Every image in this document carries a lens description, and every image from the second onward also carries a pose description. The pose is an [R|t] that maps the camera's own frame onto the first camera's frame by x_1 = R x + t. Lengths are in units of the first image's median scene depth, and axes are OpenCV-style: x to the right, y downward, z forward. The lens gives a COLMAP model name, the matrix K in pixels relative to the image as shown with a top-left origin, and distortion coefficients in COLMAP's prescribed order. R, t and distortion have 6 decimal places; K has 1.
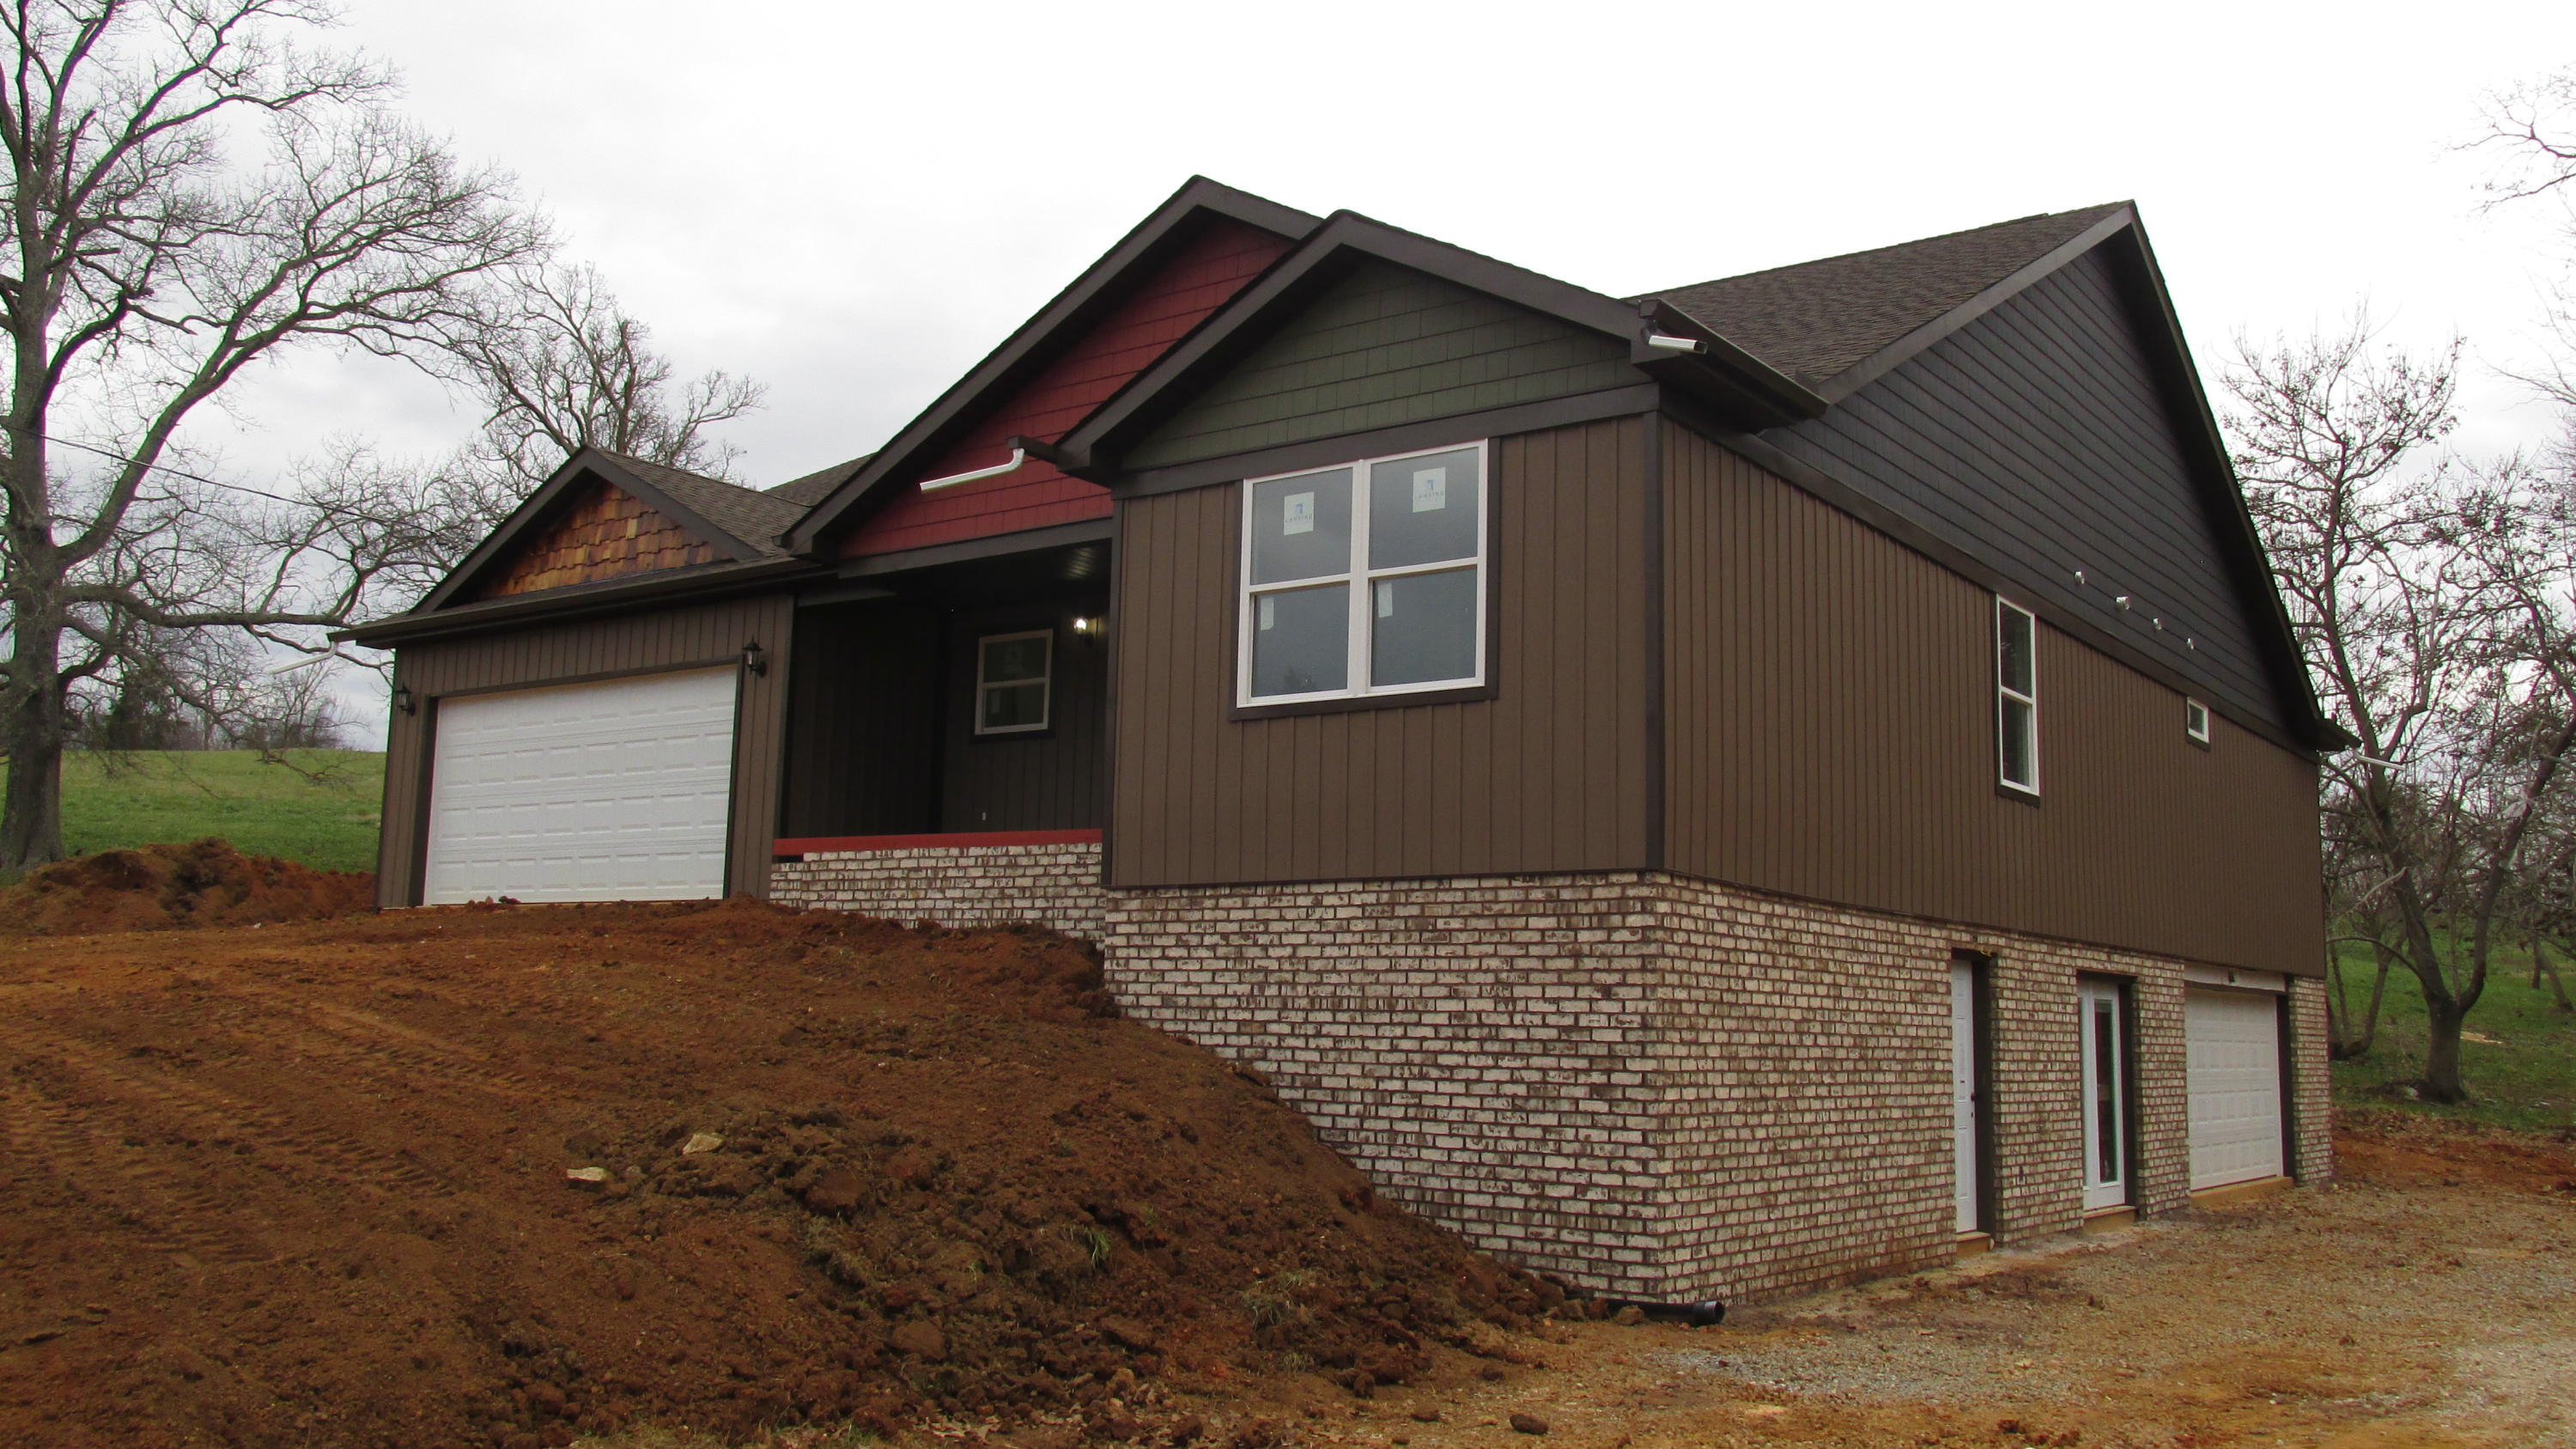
lens RADIAL K [[2188.7, 0, 1288.0], [0, 2188.7, 716.7], [0, 0, 1]] dist [-0.012946, -0.007168]
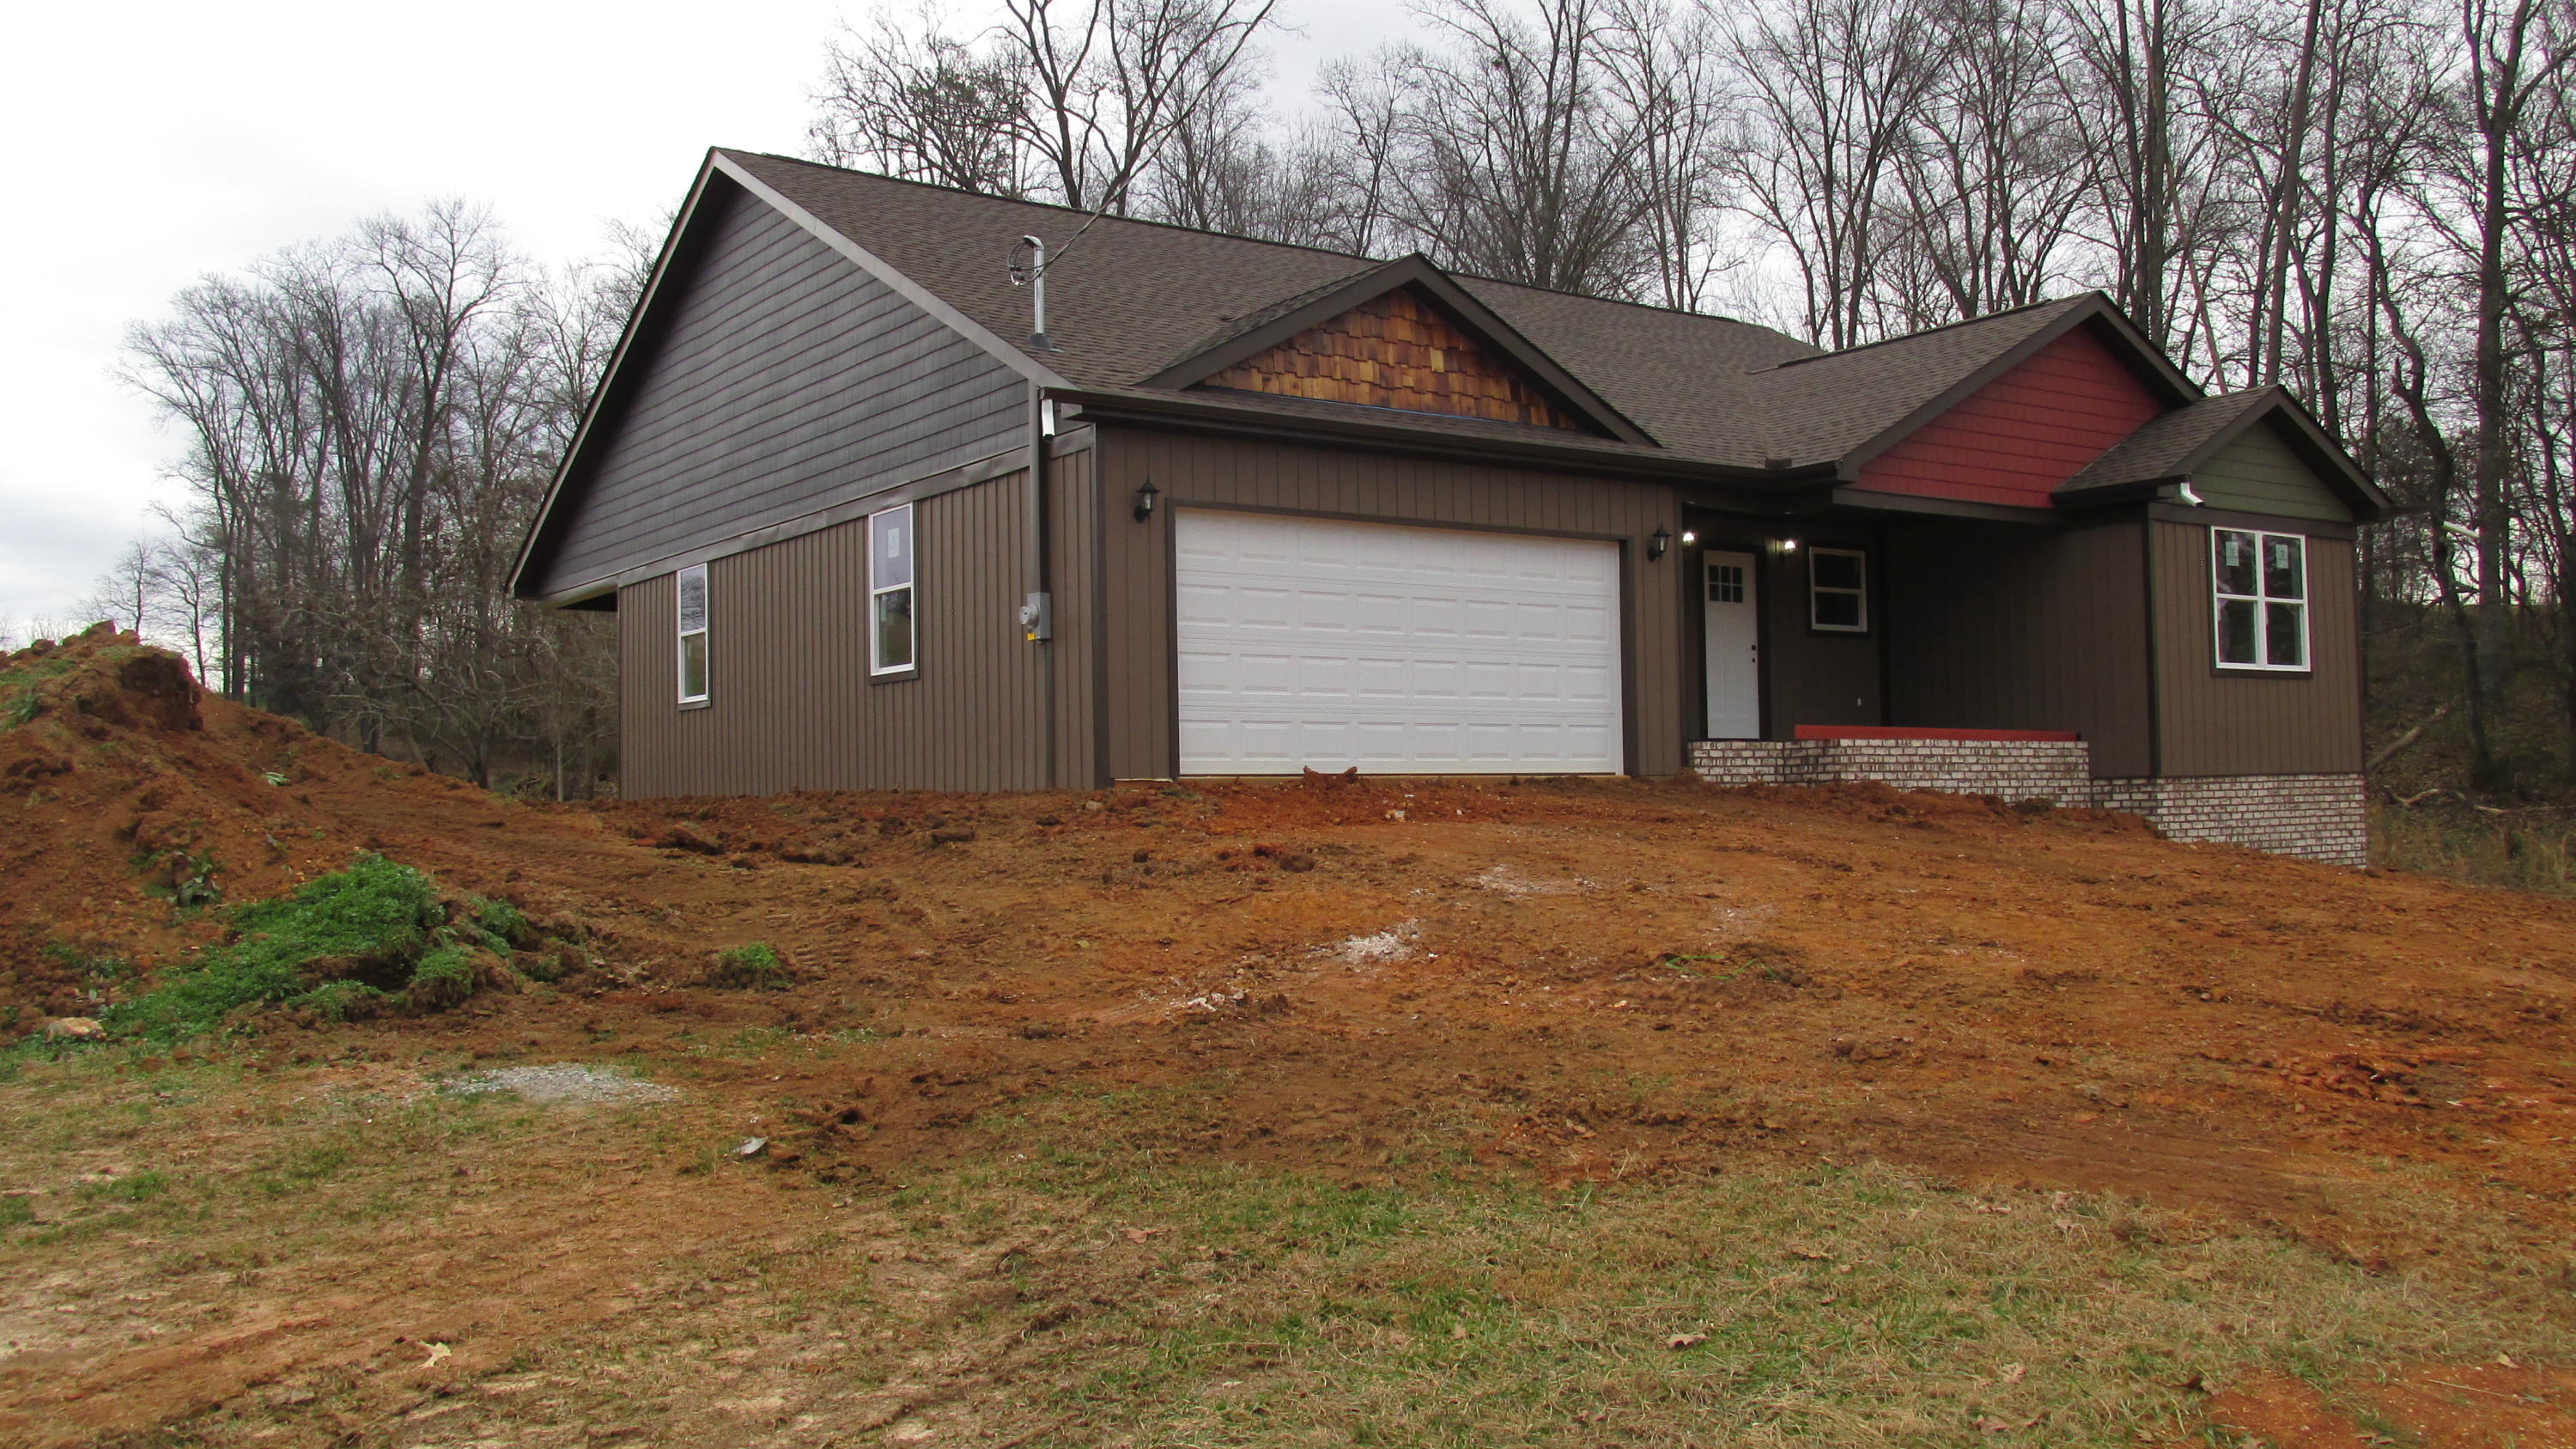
lens RADIAL K [[2188.7, 0, 1290.0], [0, 2188.7, 728.7], [0, 0, 1]] dist [-0.012946, -0.007168]
pose [[0.305243, 0.009290, 0.952229, -1.427507], [-0.103619, 0.994339, 0.023515, 0.060368], [-0.946620, -0.105847, 0.304478, 0.932116]]
